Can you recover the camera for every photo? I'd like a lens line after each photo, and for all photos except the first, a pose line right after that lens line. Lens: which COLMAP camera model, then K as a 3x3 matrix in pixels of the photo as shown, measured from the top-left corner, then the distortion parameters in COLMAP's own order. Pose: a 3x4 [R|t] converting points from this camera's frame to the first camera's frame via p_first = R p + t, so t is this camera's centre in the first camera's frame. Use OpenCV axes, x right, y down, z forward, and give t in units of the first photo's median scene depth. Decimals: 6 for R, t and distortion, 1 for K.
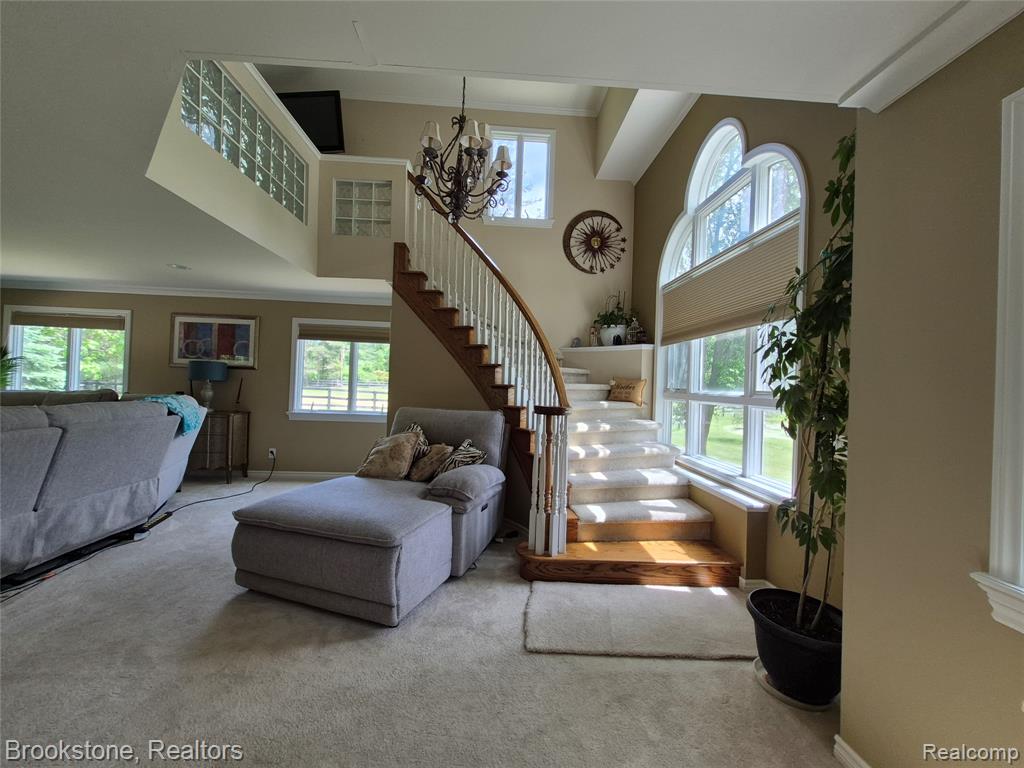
lens RADIAL K [[402.8, 0, 516.1], [0, 402.8, 382.0], [0, 0, 1]] dist [-0.001402, -0.000350]
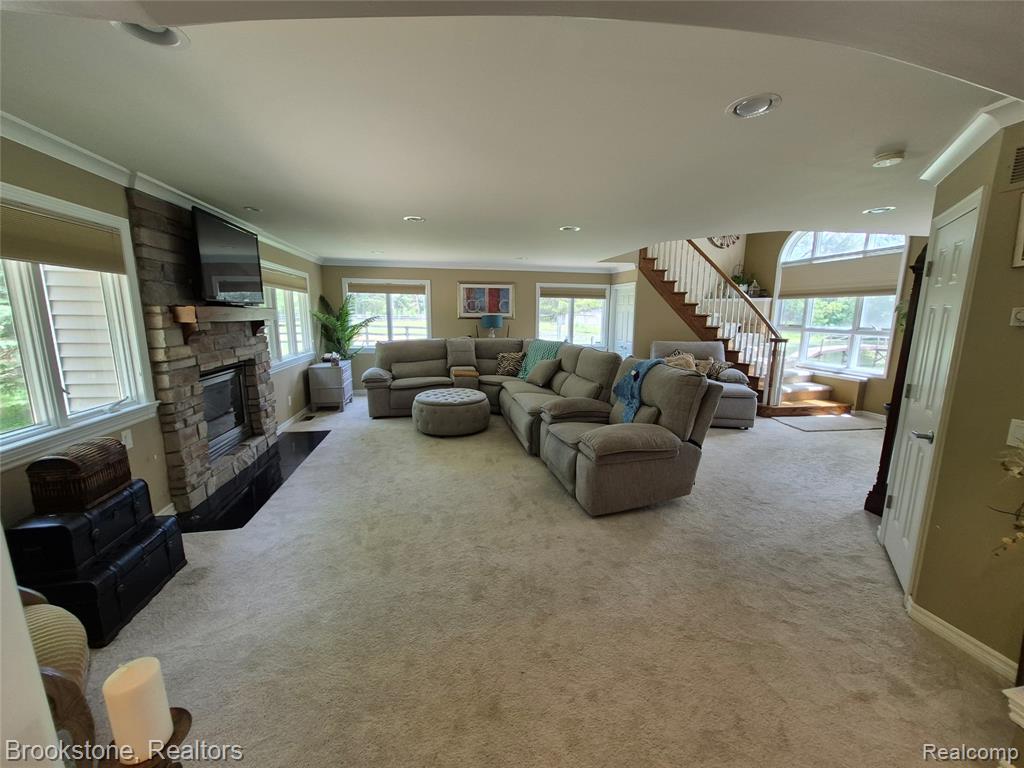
lens RADIAL K [[402.8, 0, 516.1], [0, 402.8, 382.0], [0, 0, 1]] dist [-0.001402, -0.000350]
pose [[0.991565, -0.047747, 0.120491, -0.889160], [0.025489, 0.983352, 0.179917, -0.074737], [-0.127076, -0.175328, 0.976274, -0.533363]]
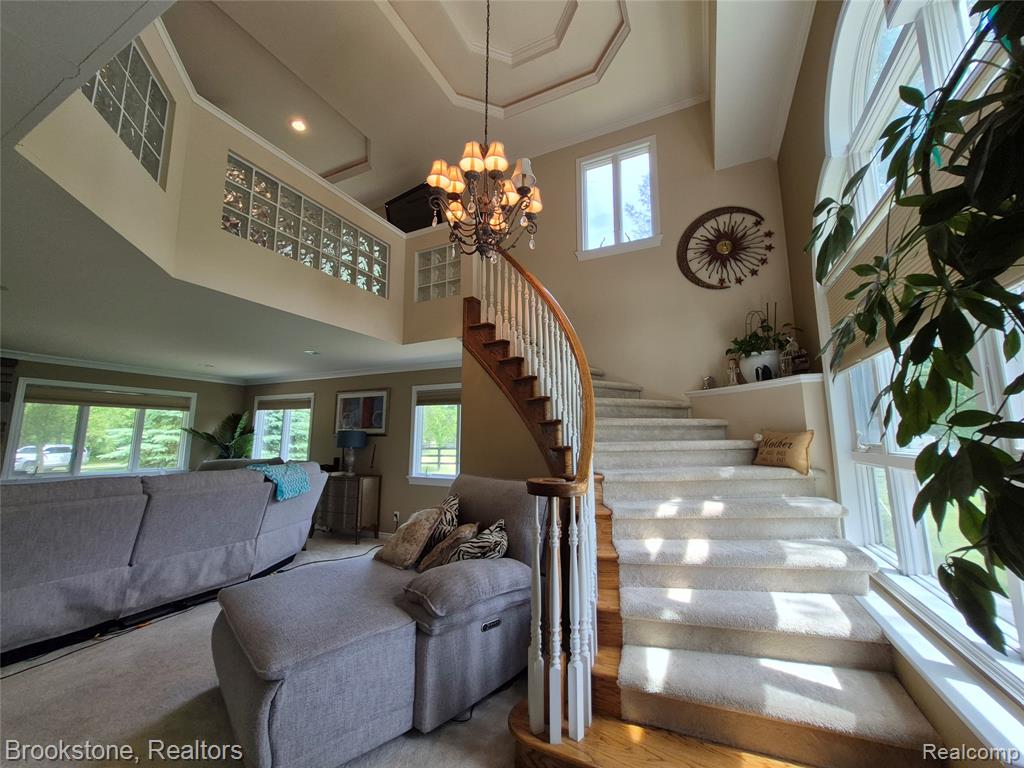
lens RADIAL K [[399.6, 0, 518.0], [0, 399.6, 380.1], [0, 0, 1]] dist [0.002017, -0.000425]
pose [[0.874051, -0.102704, -0.474854, 0.214694], [0.032021, 0.987453, -0.154632, -0.001782], [0.484778, 0.119951, 0.866373, 0.227860]]
